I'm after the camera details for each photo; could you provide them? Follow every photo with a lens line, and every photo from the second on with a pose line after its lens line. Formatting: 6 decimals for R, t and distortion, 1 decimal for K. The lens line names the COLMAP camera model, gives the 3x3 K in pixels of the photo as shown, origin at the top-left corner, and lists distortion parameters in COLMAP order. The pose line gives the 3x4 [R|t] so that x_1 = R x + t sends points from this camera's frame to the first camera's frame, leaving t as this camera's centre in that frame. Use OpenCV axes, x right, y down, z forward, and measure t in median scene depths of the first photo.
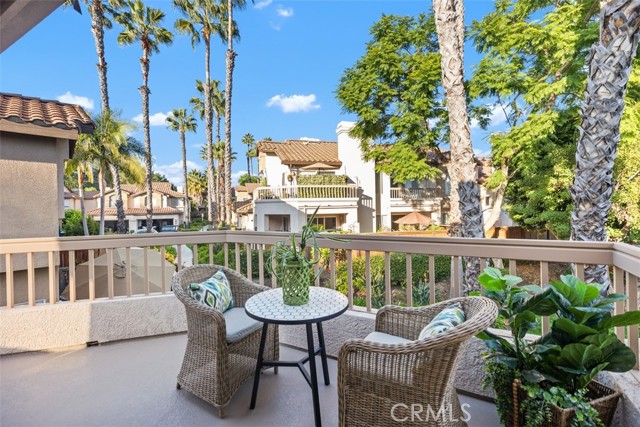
lens RADIAL K [[295.6, 0, 317.1], [0, 295.6, 208.1], [0, 0, 1]] dist [-0.001354, 0.000104]
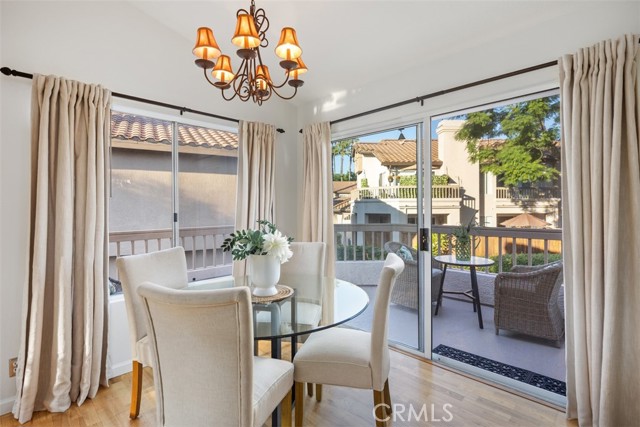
lens RADIAL K [[315.3, 0, 319.7], [0, 315.3, 209.7], [0, 0, 1]] dist [0.003464, 0.000172]
pose [[0.968313, 0.013866, -0.249356, -0.052357], [-0.012453, 0.999896, 0.007243, 0.001288], [0.249431, -0.003908, 0.968385, -0.133177]]
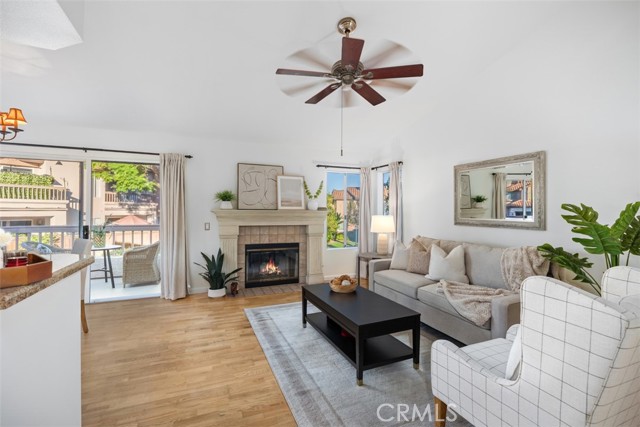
lens RADIAL K [[295.6, 0, 318.6], [0, 295.6, 208.3], [0, 0, 1]] dist [-0.001354, 0.000104]
pose [[0.622350, 0.028572, 0.782217, -0.105998], [-0.016551, 0.999590, -0.023344, -0.000293], [-0.782564, 0.001582, 0.622568, -0.255552]]
